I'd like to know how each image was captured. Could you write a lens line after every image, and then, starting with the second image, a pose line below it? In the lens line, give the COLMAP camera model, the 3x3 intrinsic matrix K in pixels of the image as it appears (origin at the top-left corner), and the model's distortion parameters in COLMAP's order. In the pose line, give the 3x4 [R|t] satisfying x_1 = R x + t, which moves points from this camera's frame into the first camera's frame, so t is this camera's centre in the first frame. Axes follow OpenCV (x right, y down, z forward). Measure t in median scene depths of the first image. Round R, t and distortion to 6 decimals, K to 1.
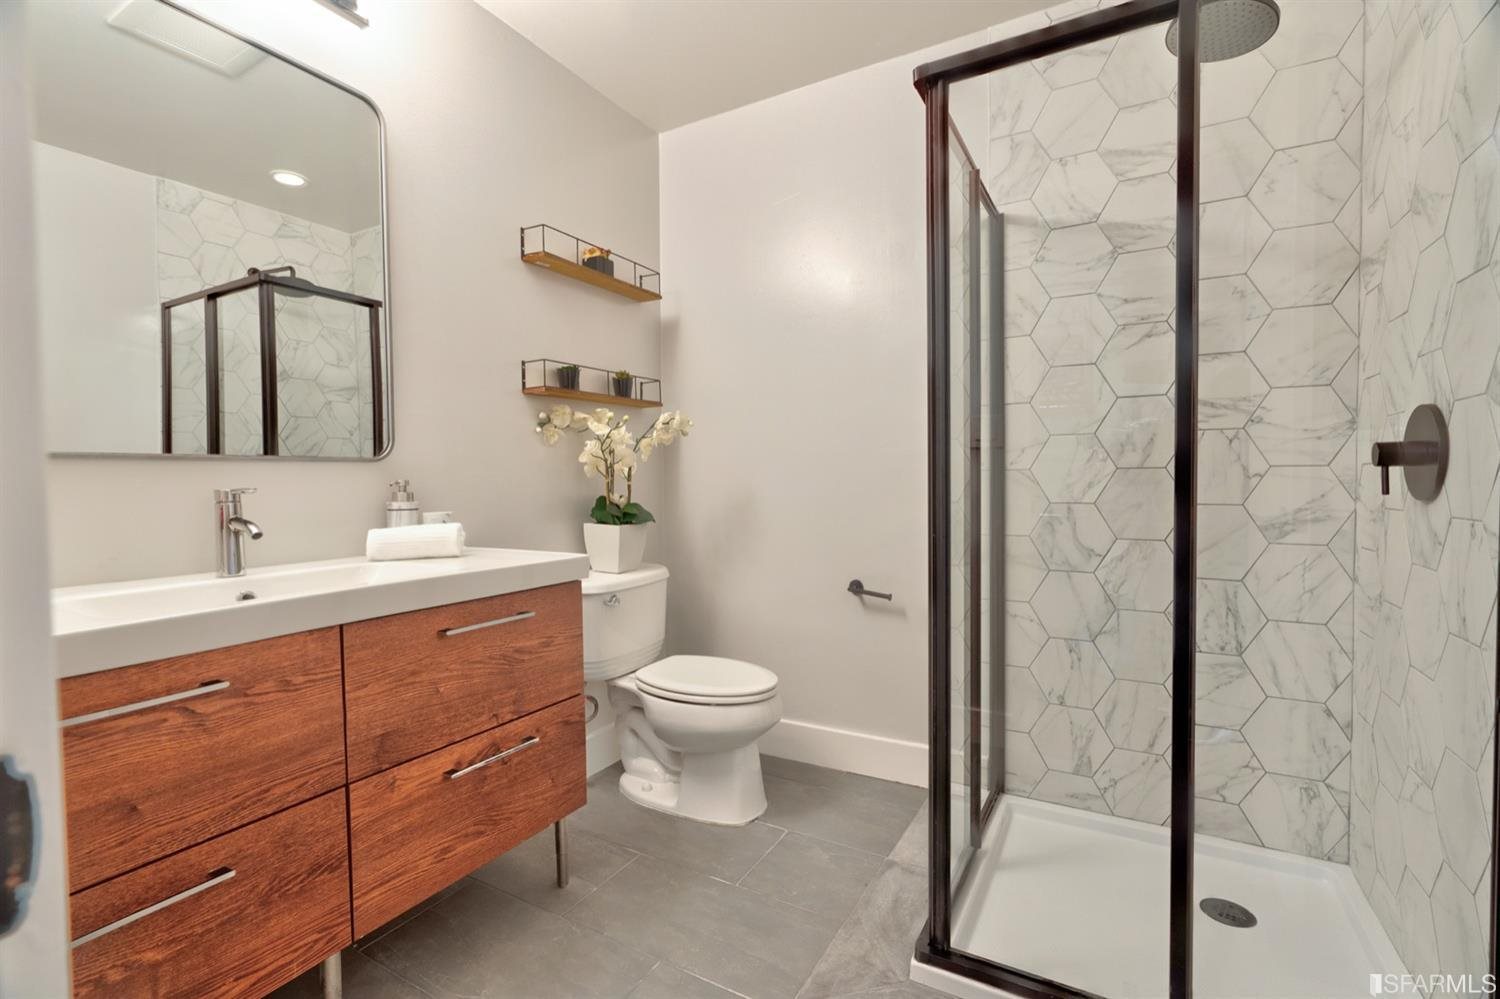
lens RADIAL K [[680.8, 0, 747.2], [0, 680.8, 498.2], [0, 0, 1]] dist [-0.007156, 0.001039]
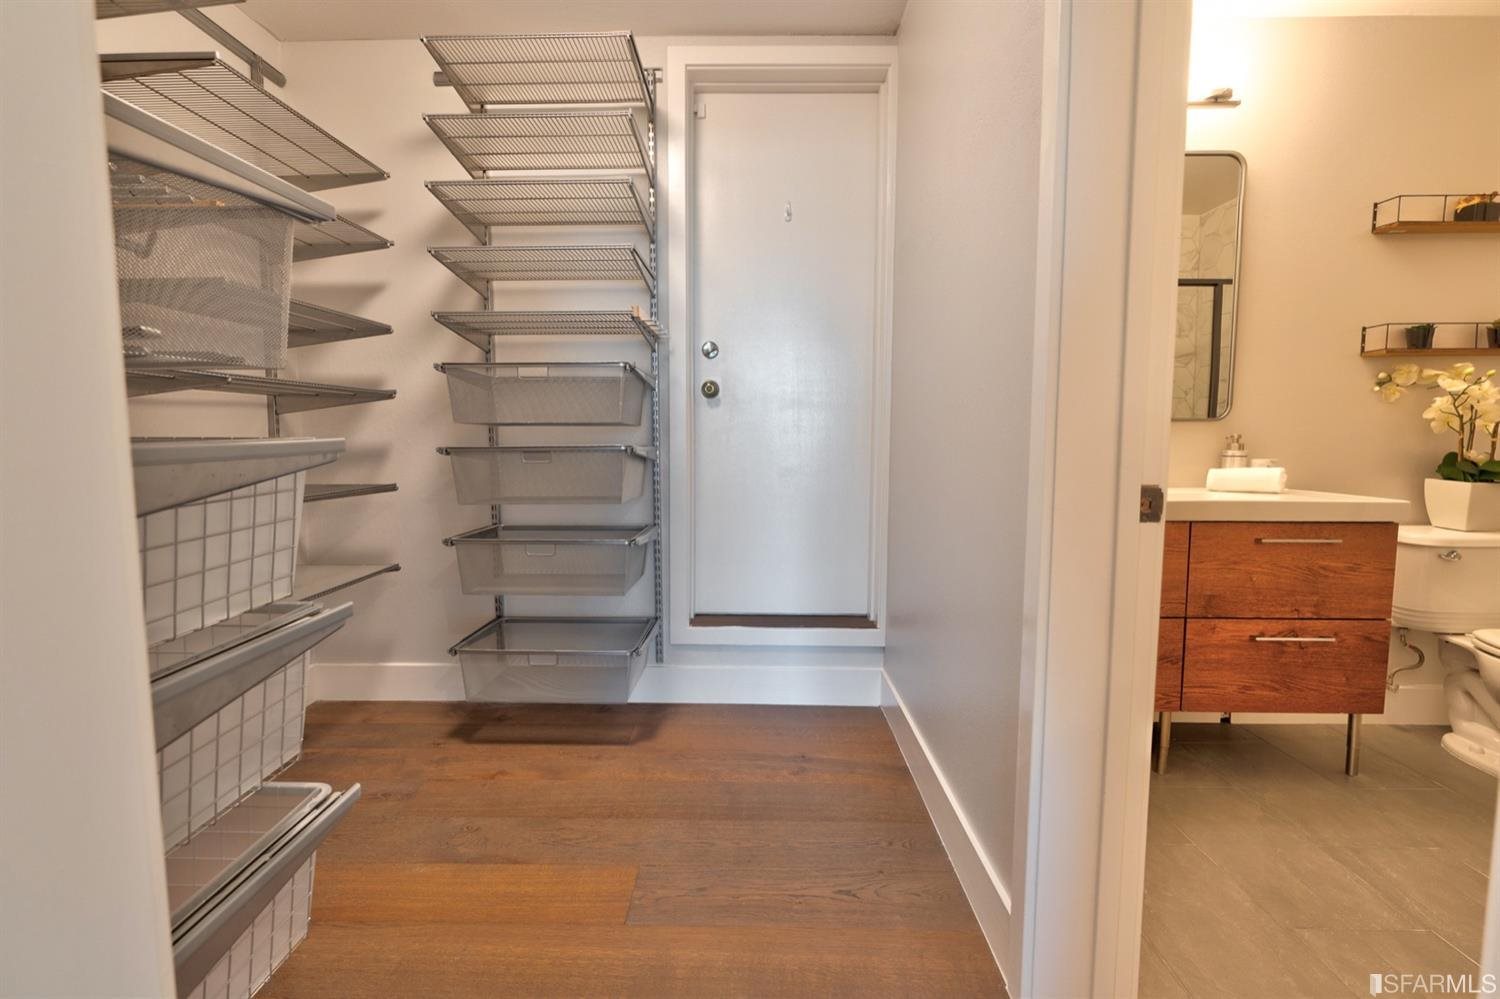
lens RADIAL K [[680.8, 0, 747.2], [0, 680.8, 498.2], [0, 0, 1]] dist [-0.007156, 0.001039]
pose [[0.471215, 0.091196, -0.877291, 0.185942], [-0.029596, 0.995715, 0.087609, 0.008048], [0.881522, -0.015318, 0.471895, -0.401147]]
